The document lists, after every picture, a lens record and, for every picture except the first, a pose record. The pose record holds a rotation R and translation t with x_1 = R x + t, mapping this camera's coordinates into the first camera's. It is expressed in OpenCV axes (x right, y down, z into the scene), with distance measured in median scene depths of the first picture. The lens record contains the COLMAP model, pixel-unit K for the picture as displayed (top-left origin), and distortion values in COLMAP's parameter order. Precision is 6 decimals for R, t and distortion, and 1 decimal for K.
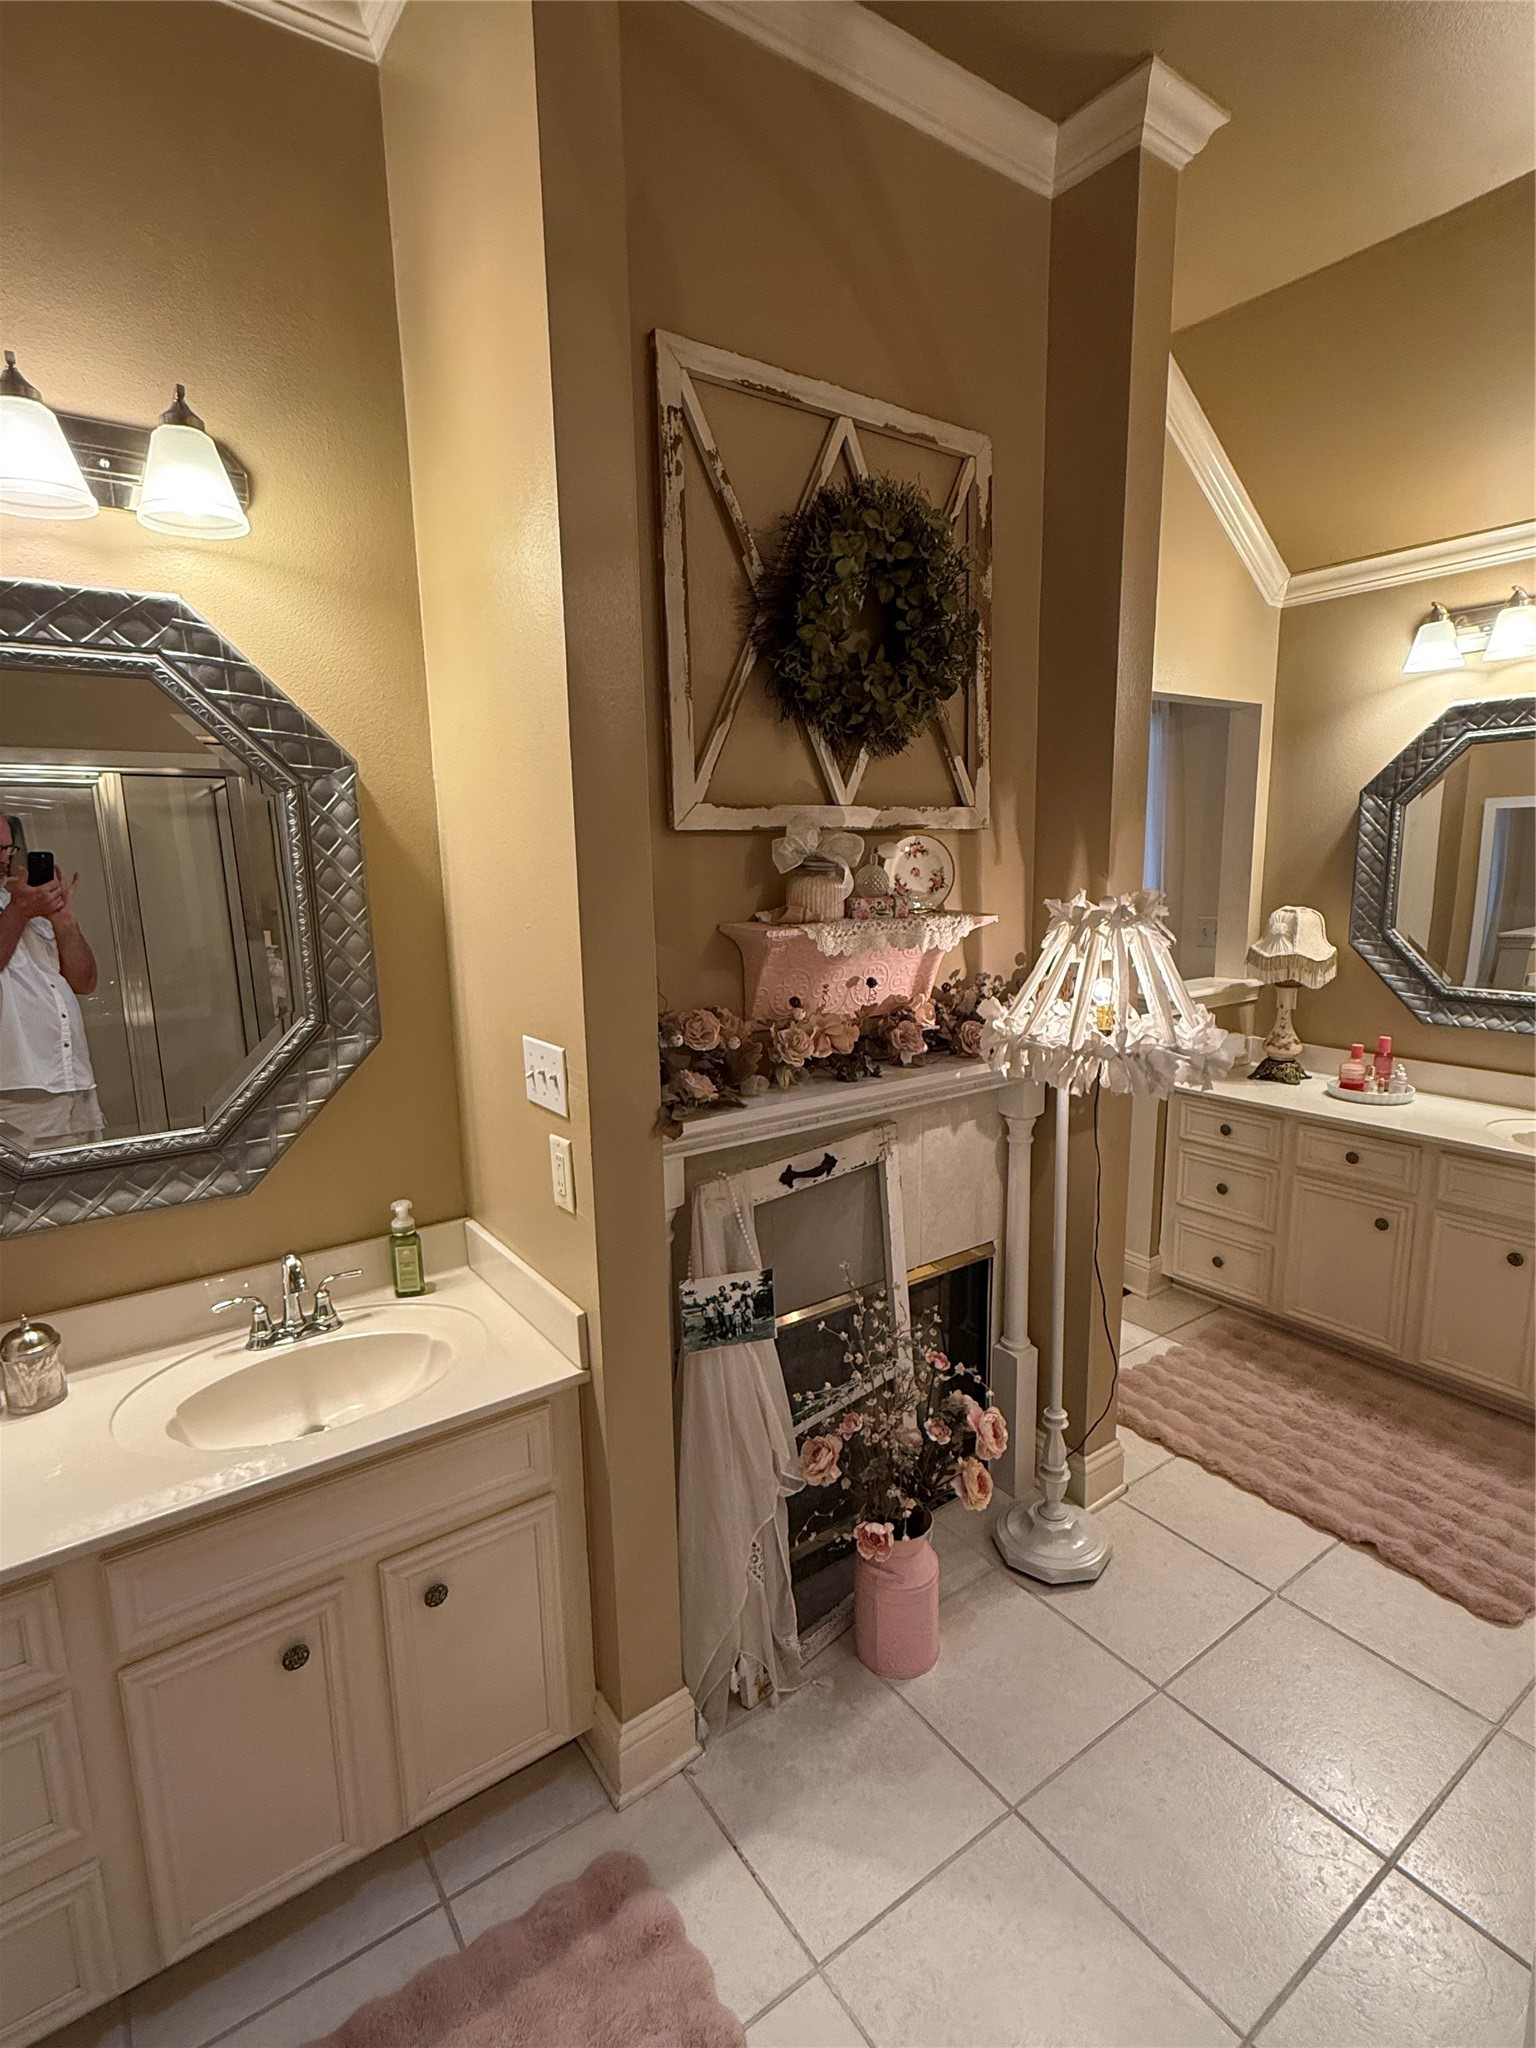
lens RADIAL K [[1016.3, 0, 775.3], [0, 1016.3, 1026.6], [0, 0, 1]] dist [0.001603, 0.001216]
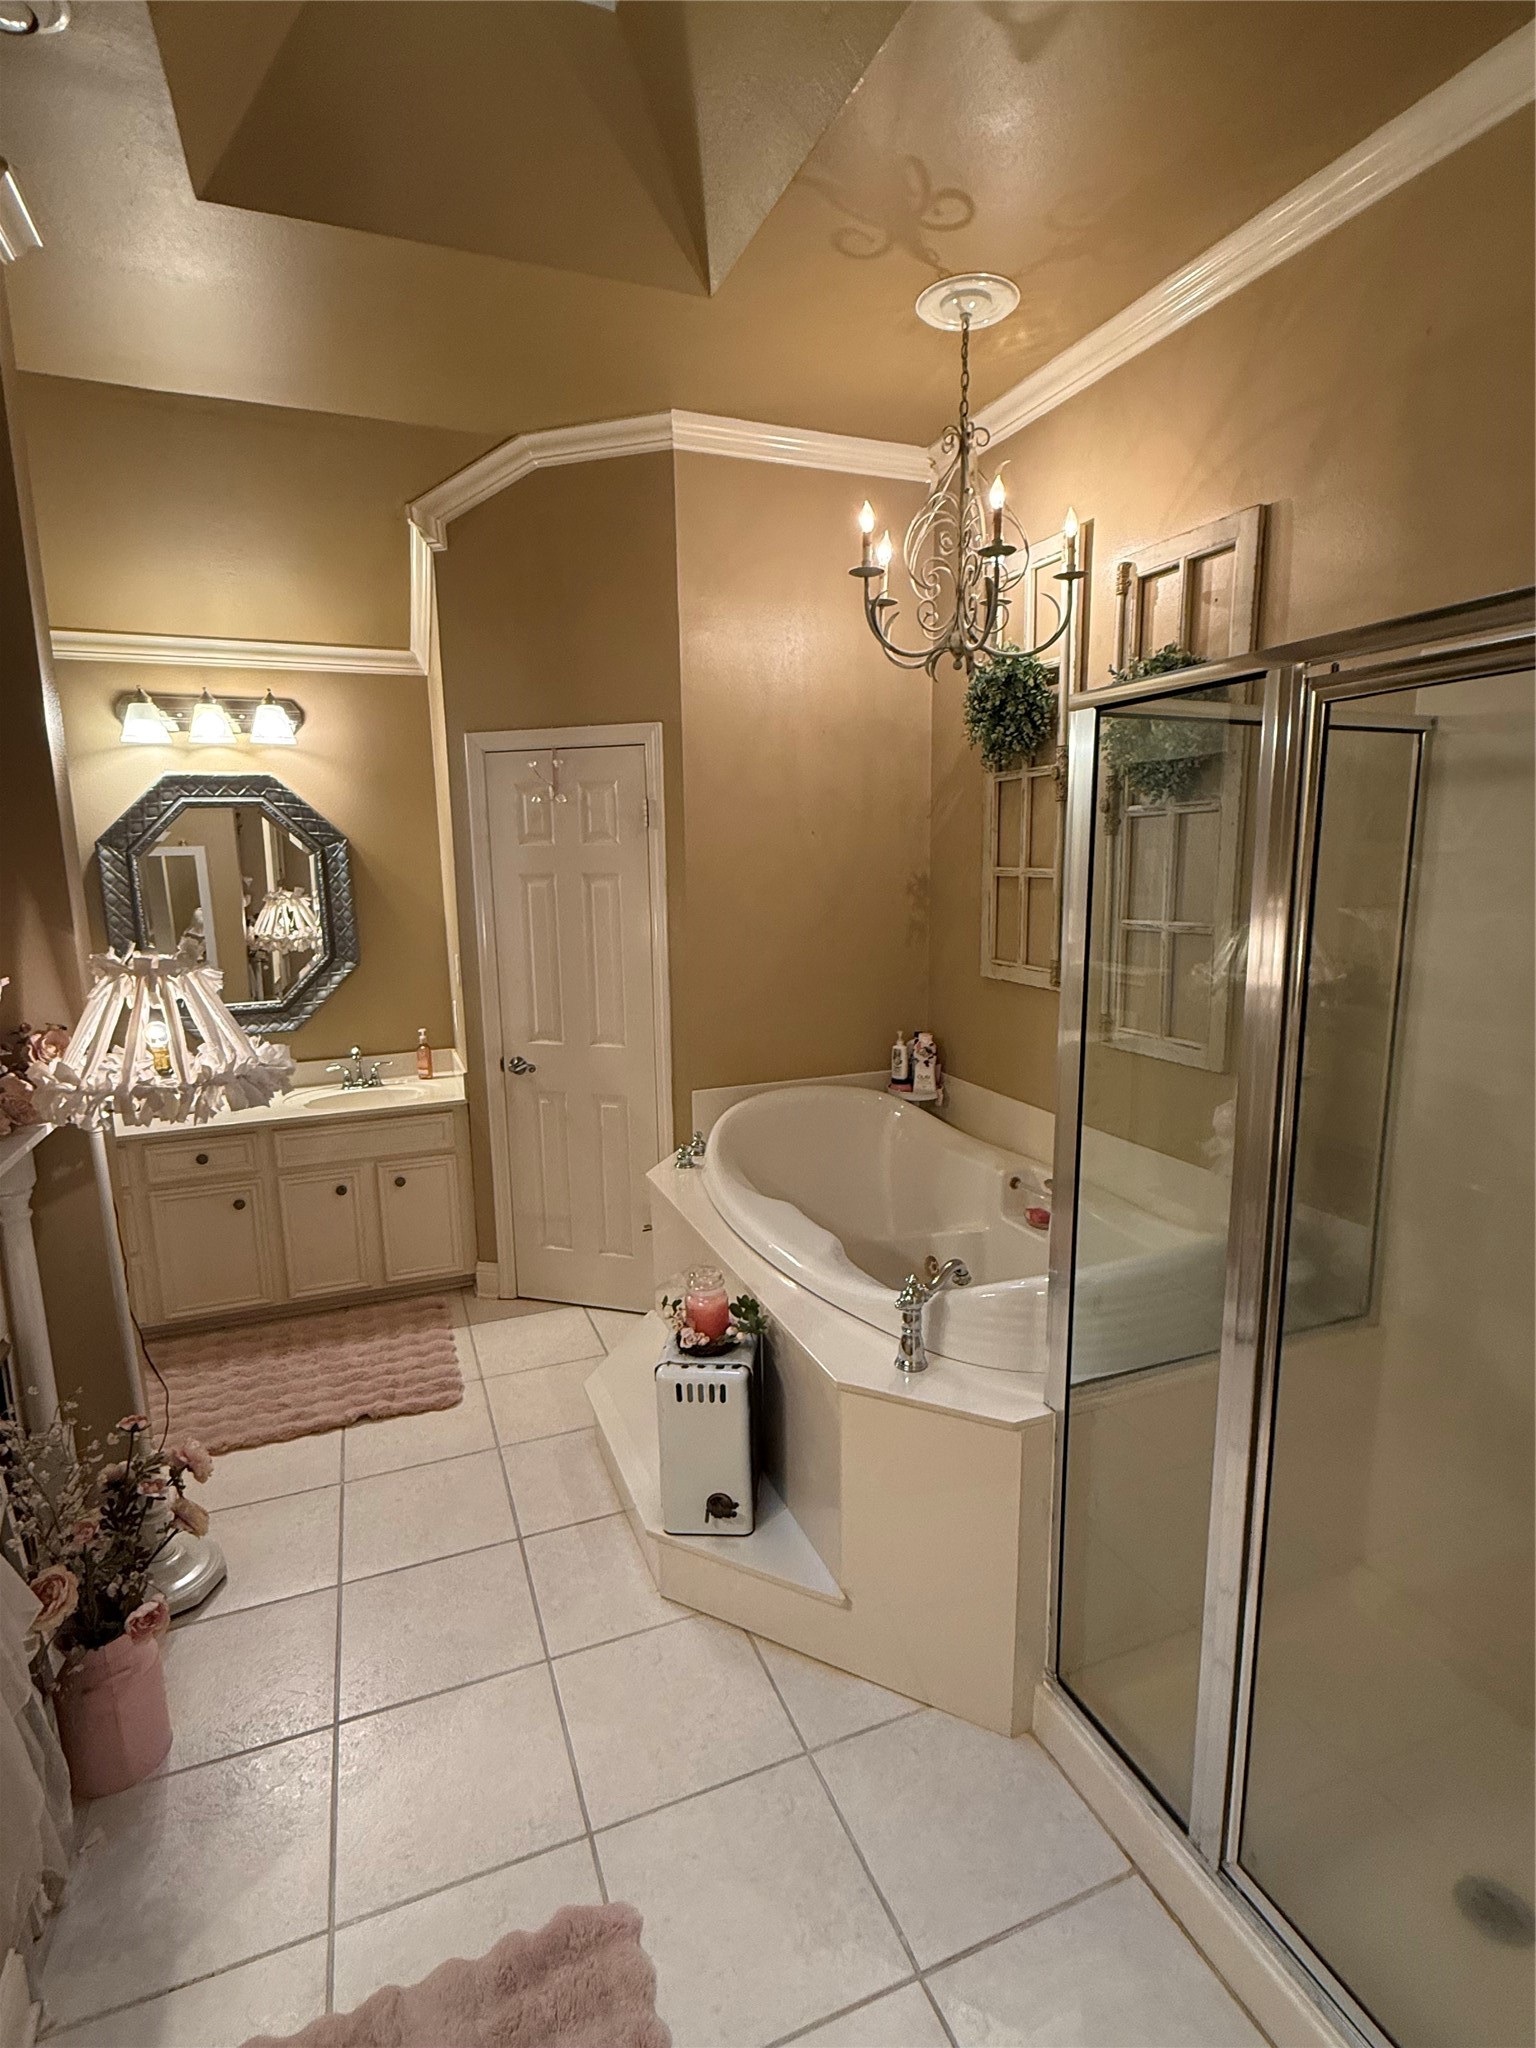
lens RADIAL K [[1016.3, 0, 775.3], [0, 1016.3, 1026.6], [0, 0, 1]] dist [0.001603, 0.001216]
pose [[0.224484, -0.153071, 0.962380, -0.412054], [0.183947, 0.976488, 0.112407, -0.031374], [-0.956959, 0.151793, 0.247363, 0.069041]]
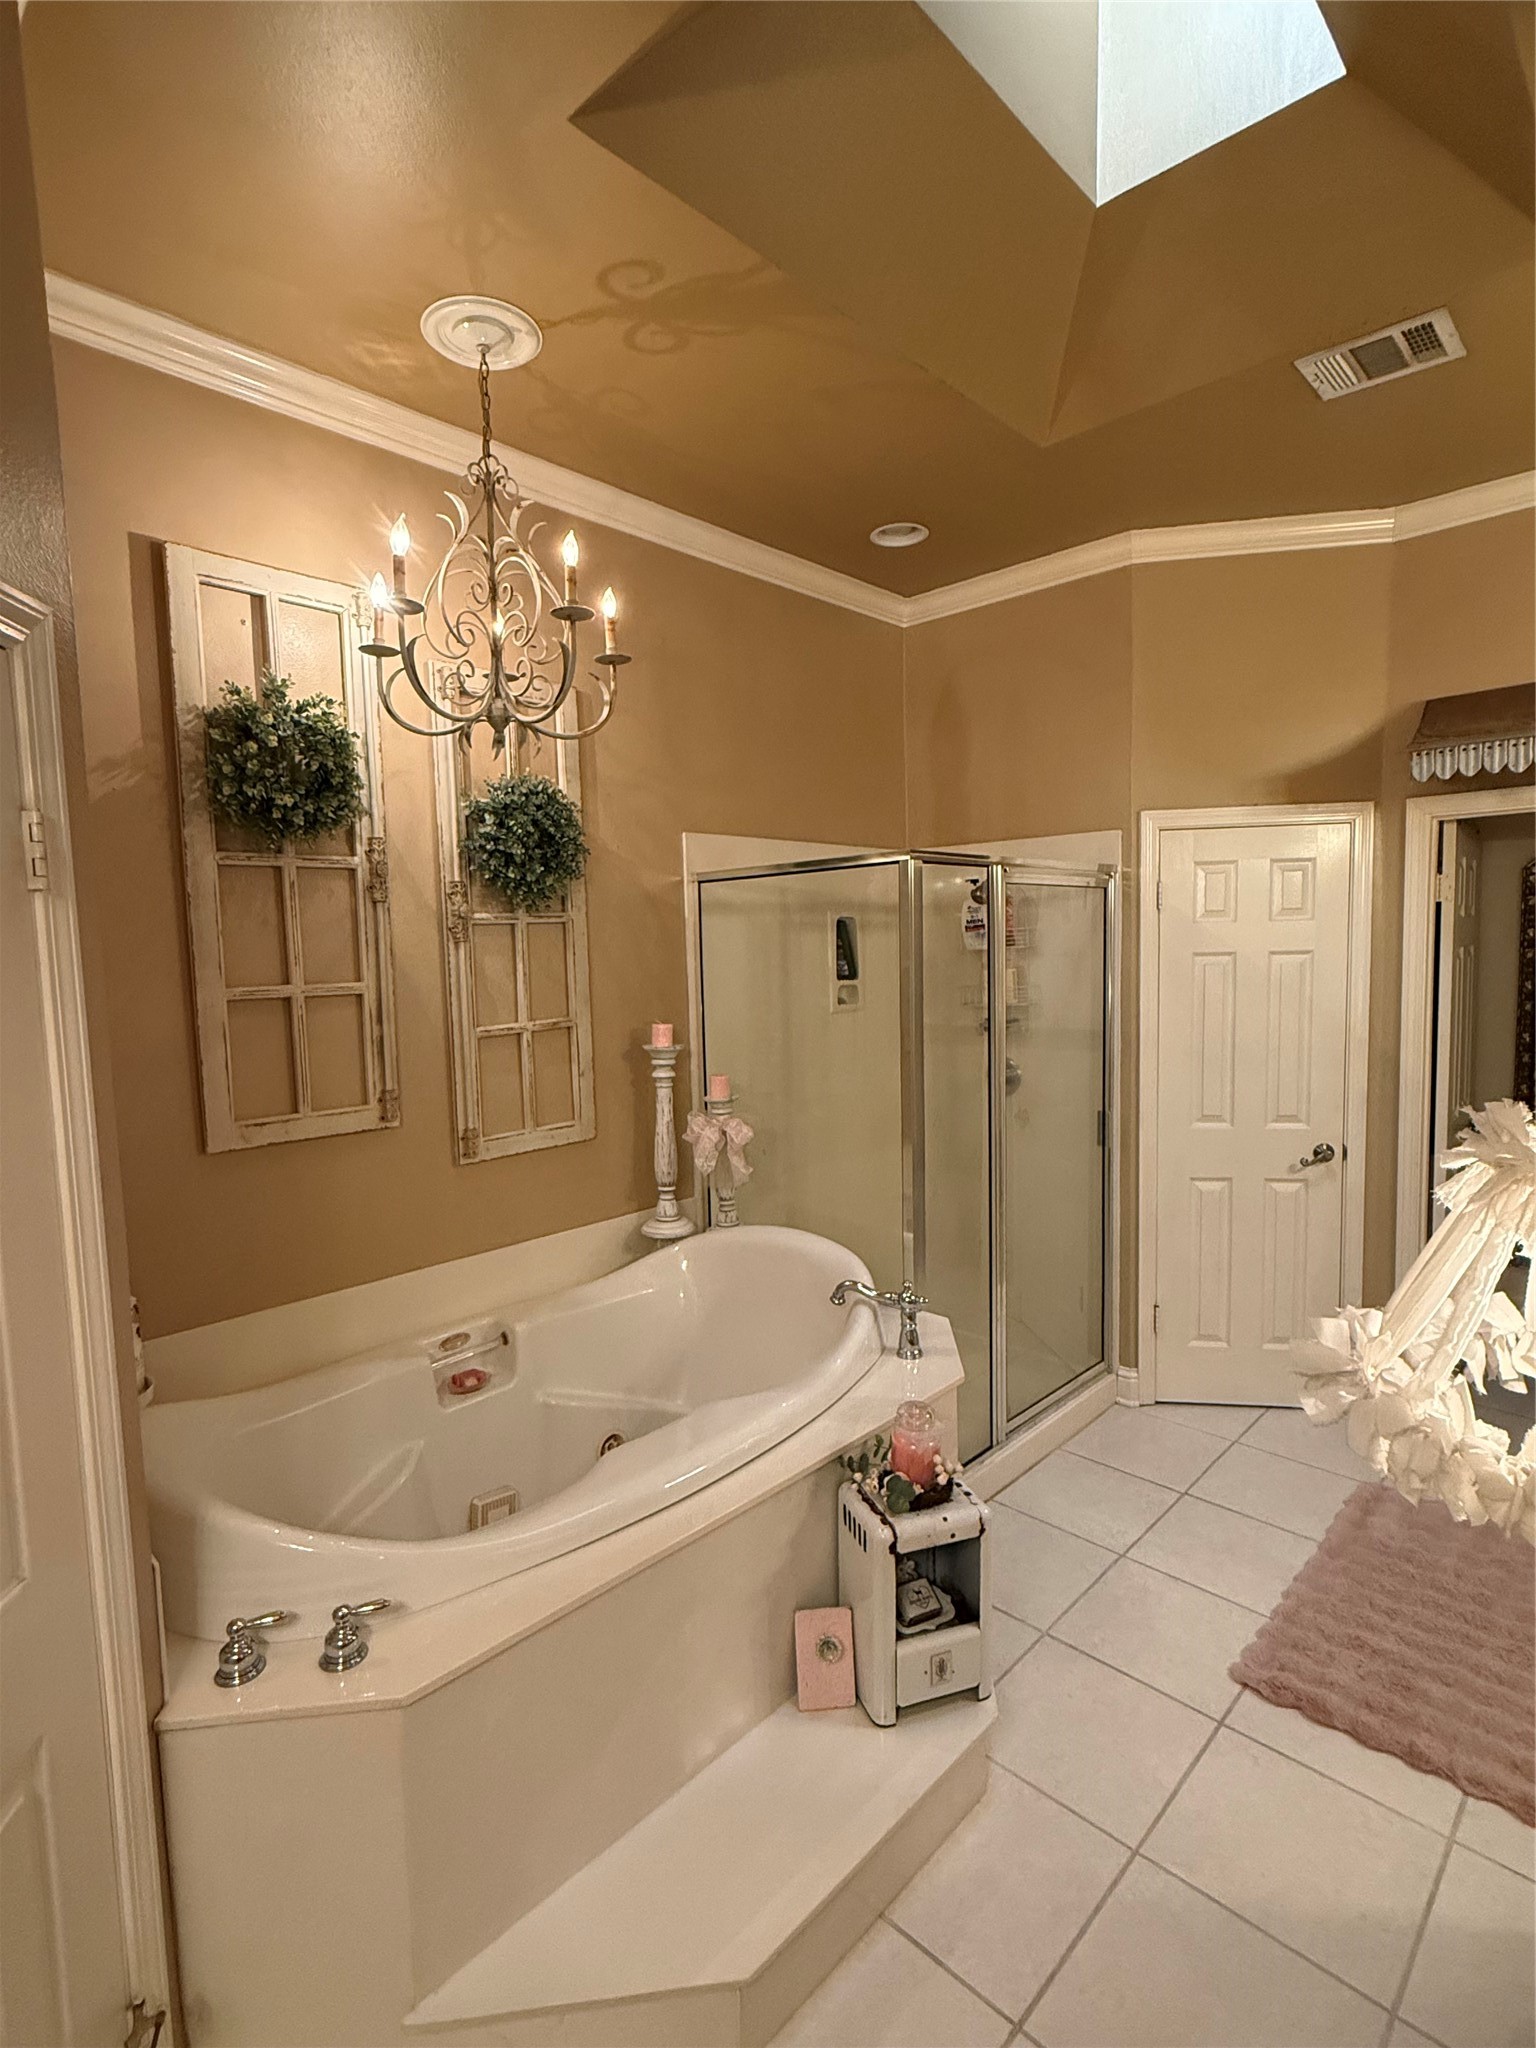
lens RADIAL K [[1016.3, 0, 775.3], [0, 1016.3, 1026.6], [0, 0, 1]] dist [0.001603, 0.001216]
pose [[-0.980329, 0.059076, -0.188320, 0.580239], [0.008871, 0.966378, 0.256973, -0.213829], [0.197169, 0.250248, -0.947893, 0.983289]]
